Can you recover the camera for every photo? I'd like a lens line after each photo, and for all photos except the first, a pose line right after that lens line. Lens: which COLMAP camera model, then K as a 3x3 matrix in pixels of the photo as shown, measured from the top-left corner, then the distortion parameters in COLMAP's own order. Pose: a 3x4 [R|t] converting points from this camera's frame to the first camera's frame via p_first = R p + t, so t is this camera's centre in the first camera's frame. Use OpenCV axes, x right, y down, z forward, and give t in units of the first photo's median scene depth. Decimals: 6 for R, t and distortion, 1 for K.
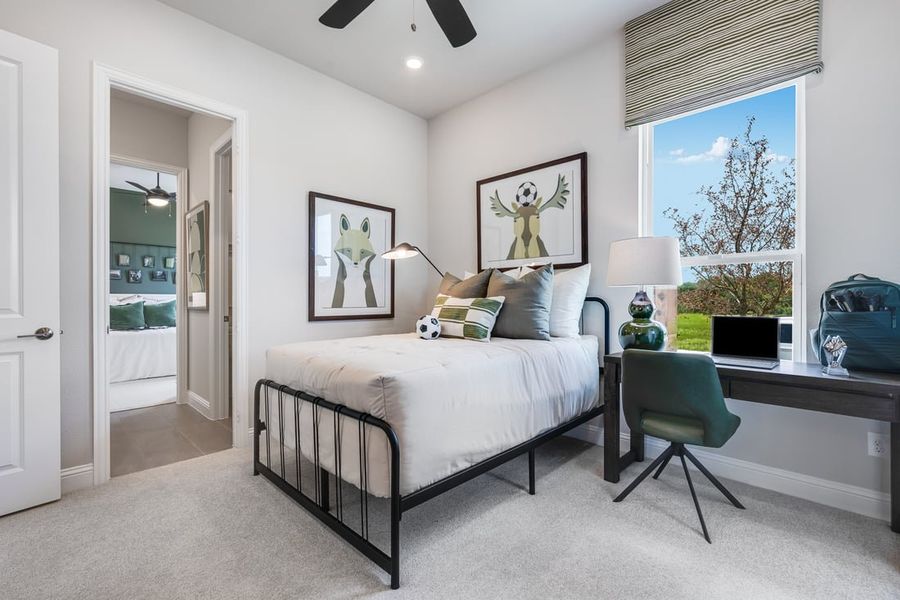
lens RADIAL K [[388.8, 0, 454.9], [0, 388.8, 300.0], [0, 0, 1]] dist [-0.001658, 0.000750]
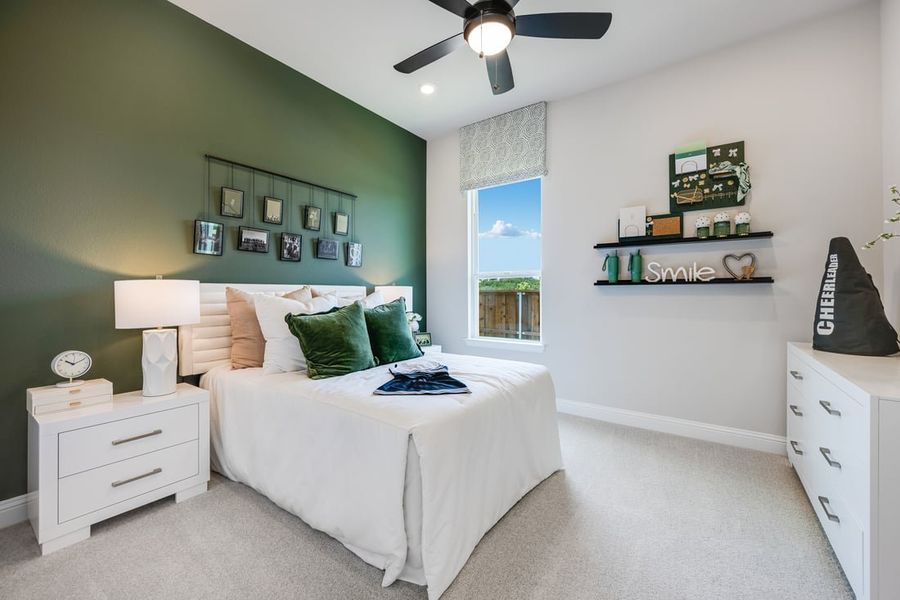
lens RADIAL K [[362.1, 0, 453.3], [0, 362.1, 286.7], [0, 0, 1]] dist [-0.000841, -0.000088]
pose [[0.987869, 0.004742, 0.155219, -0.710962], [-0.002243, 0.999865, -0.016272, -0.006853], [-0.155275, 0.015727, 0.987746, 0.548022]]
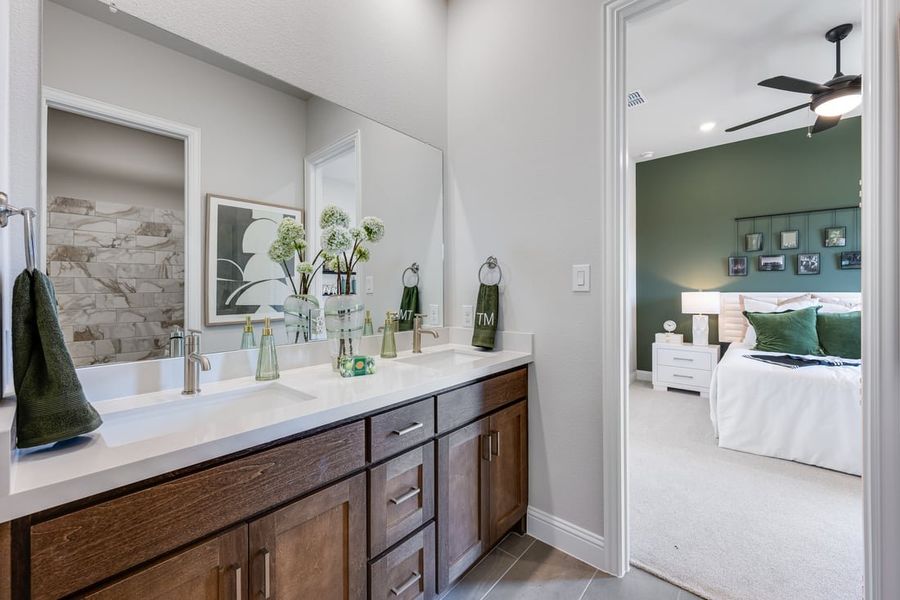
lens RADIAL K [[362.1, 0, 454.6], [0, 362.1, 292.9], [0, 0, 1]] dist [-0.000841, -0.000088]
pose [[0.049326, 0.002301, -0.998780, -0.282978], [0.002611, 0.999994, 0.002433, -0.018448], [0.998779, -0.002728, 0.049320, 0.419213]]
